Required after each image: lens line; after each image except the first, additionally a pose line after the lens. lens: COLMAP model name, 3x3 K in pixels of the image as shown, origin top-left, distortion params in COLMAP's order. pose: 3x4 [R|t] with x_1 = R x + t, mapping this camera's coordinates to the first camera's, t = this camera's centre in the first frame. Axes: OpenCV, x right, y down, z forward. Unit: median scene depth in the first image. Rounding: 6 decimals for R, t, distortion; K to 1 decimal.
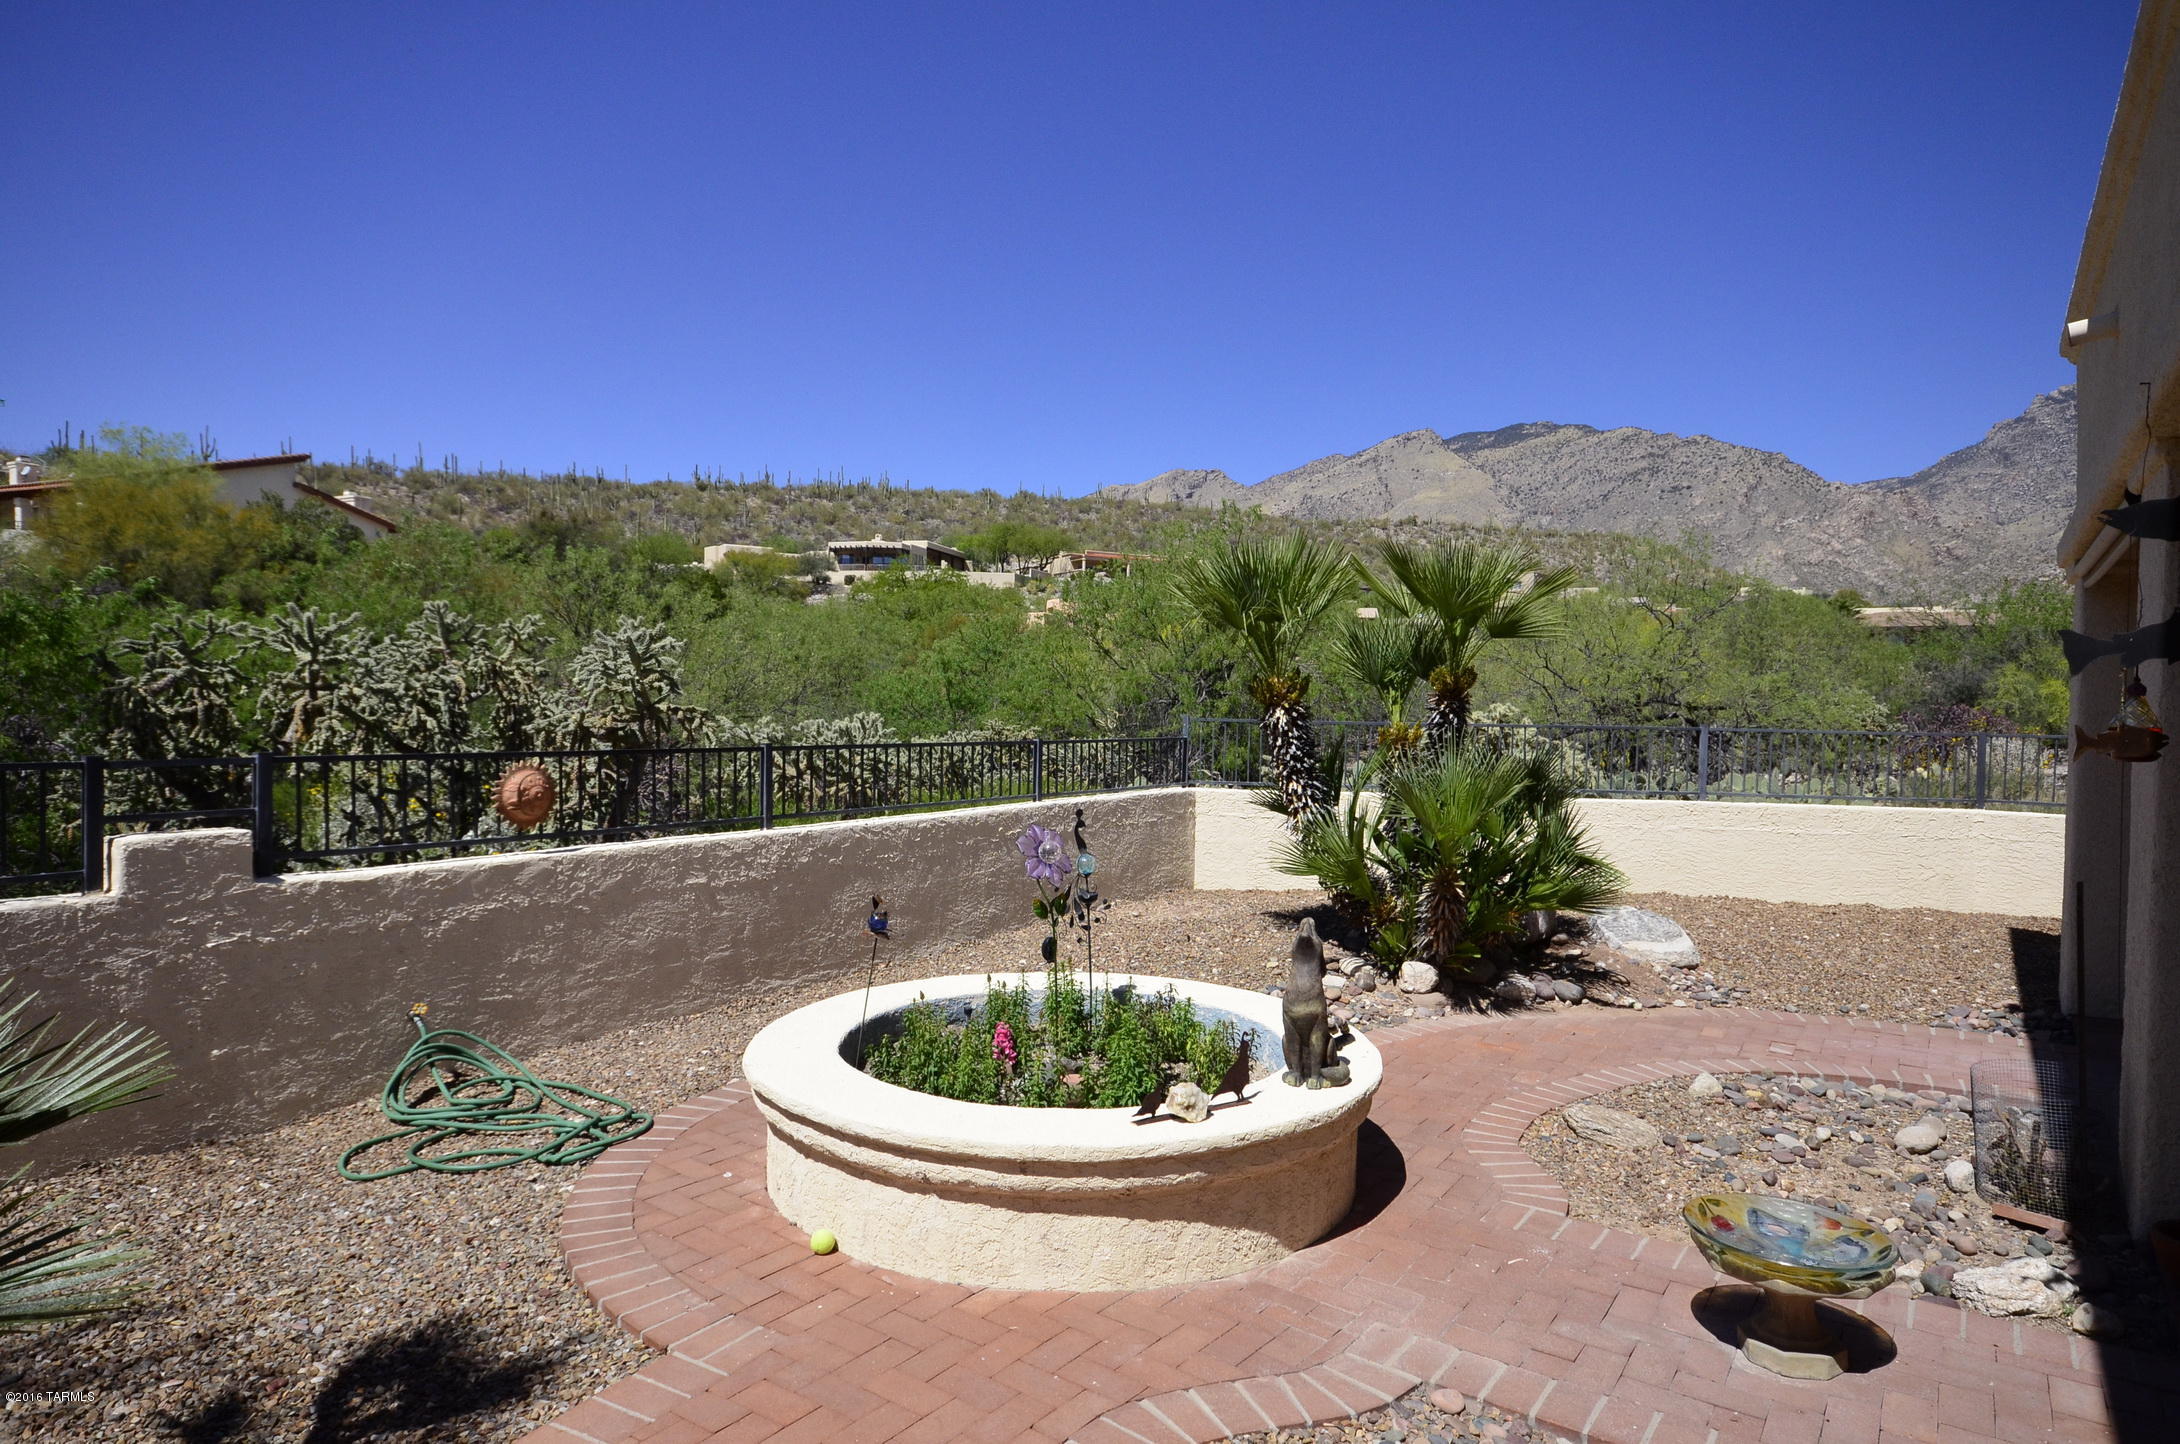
lens RADIAL K [[1259.7, 0, 1087.2], [0, 1259.7, 715.5], [0, 0, 1]] dist [0.005911, 0.004468]
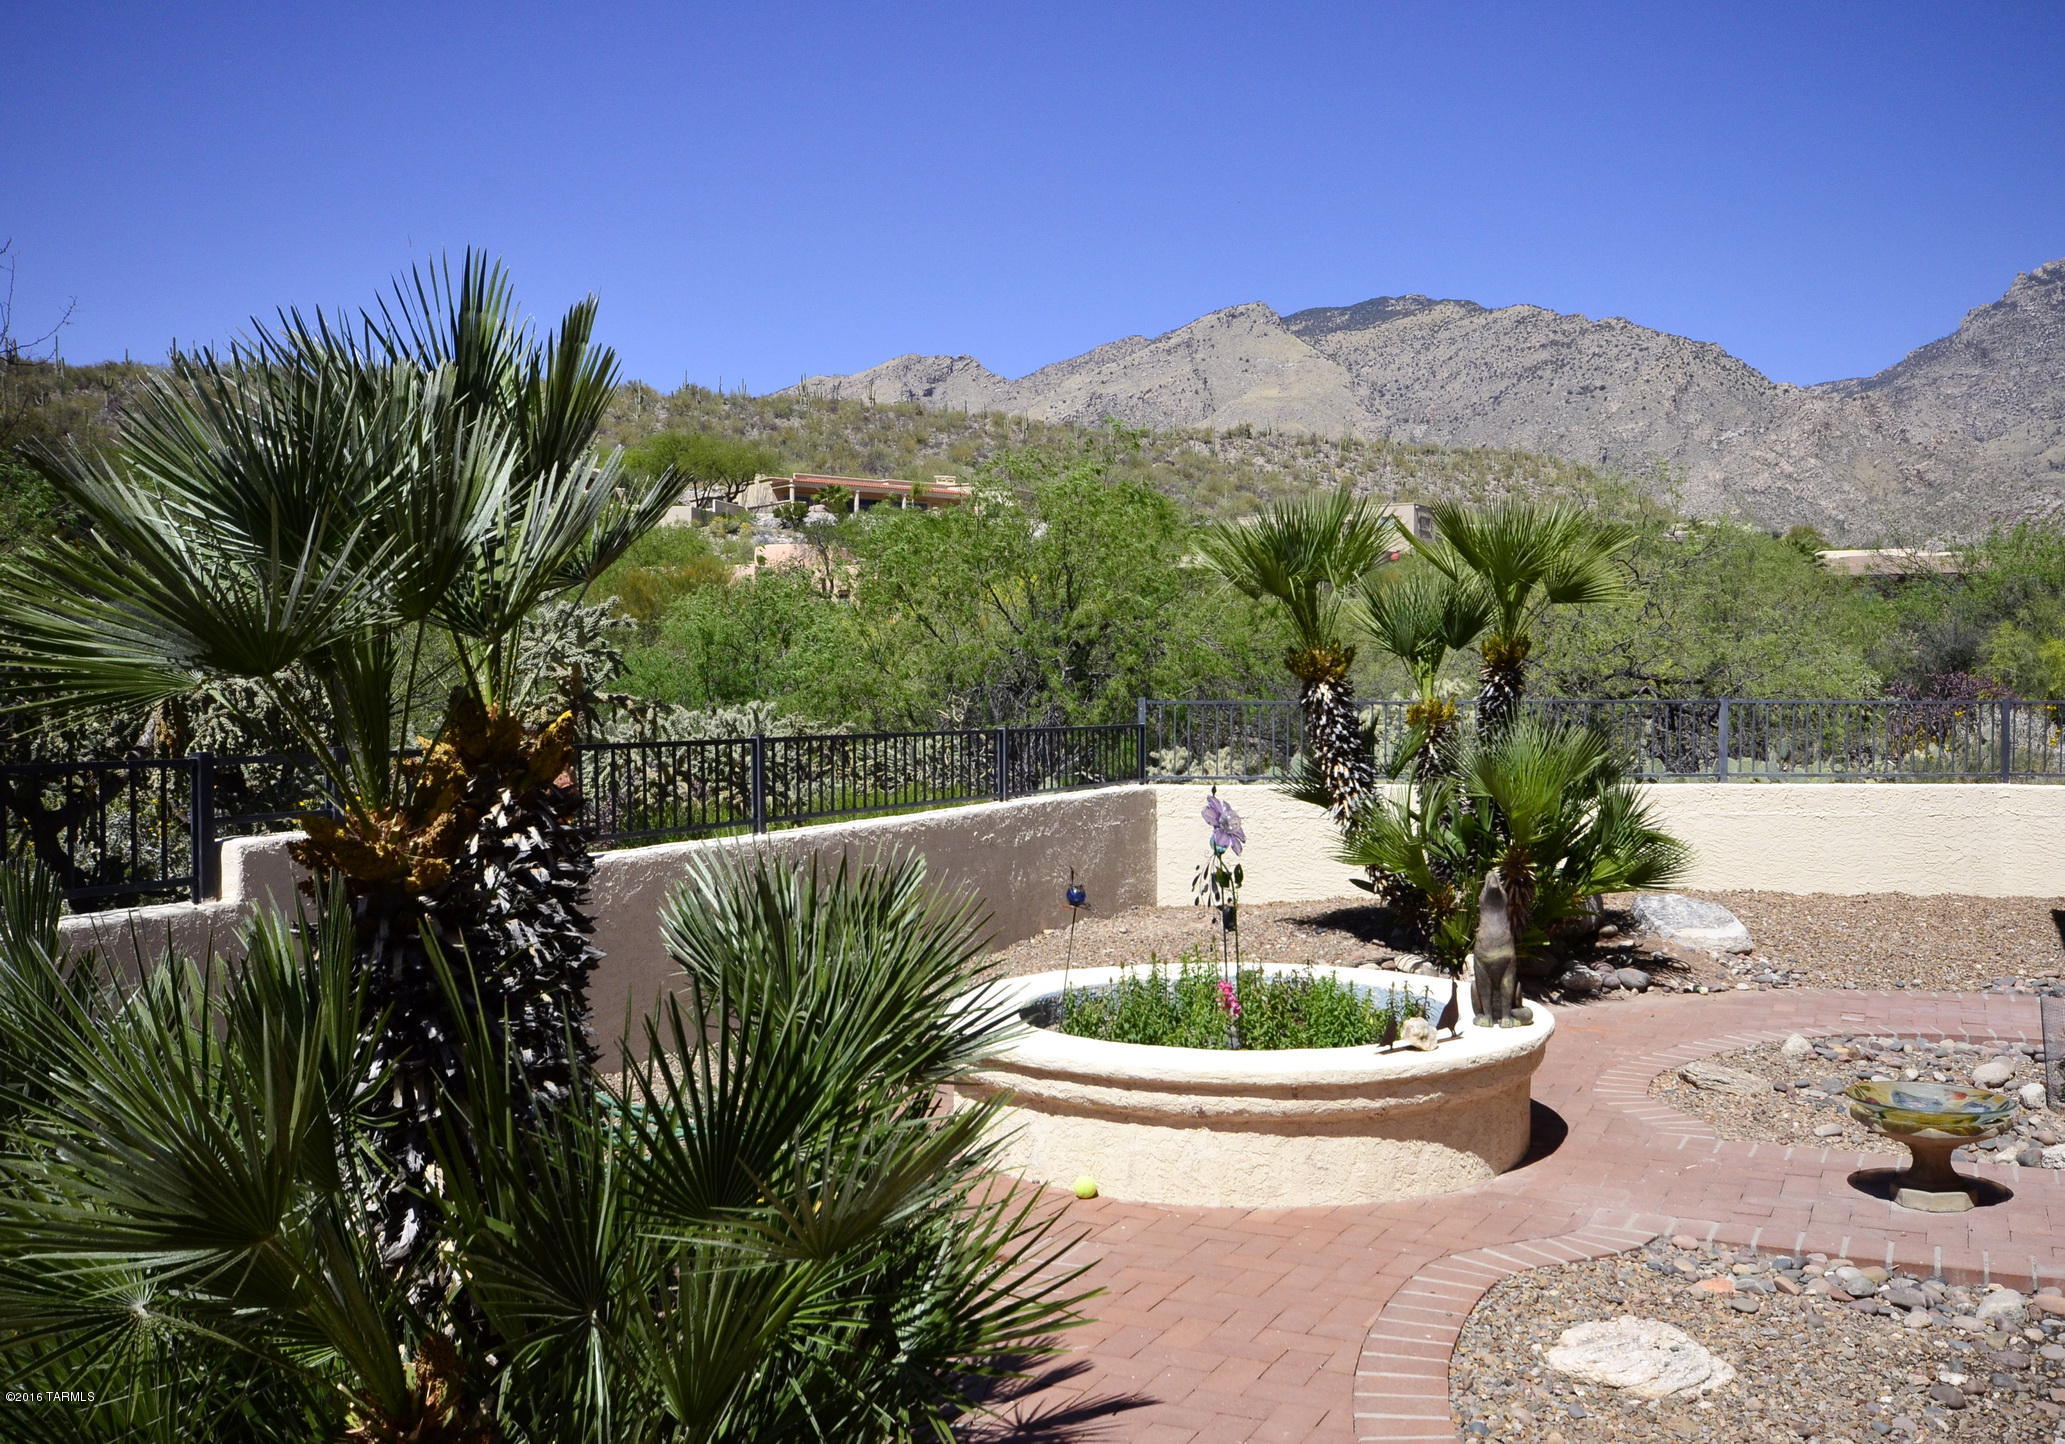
lens RADIAL K [[1932.8, 0, 1033.0], [0, 1932.8, 719.0], [0, 0, 1]] dist [0.004036, 0.000000]
pose [[0.984544, -0.021089, 0.173865, -0.225804], [0.020661, 0.999777, 0.004271, 0.007448], [-0.173916, -0.000613, 0.984760, -0.251297]]
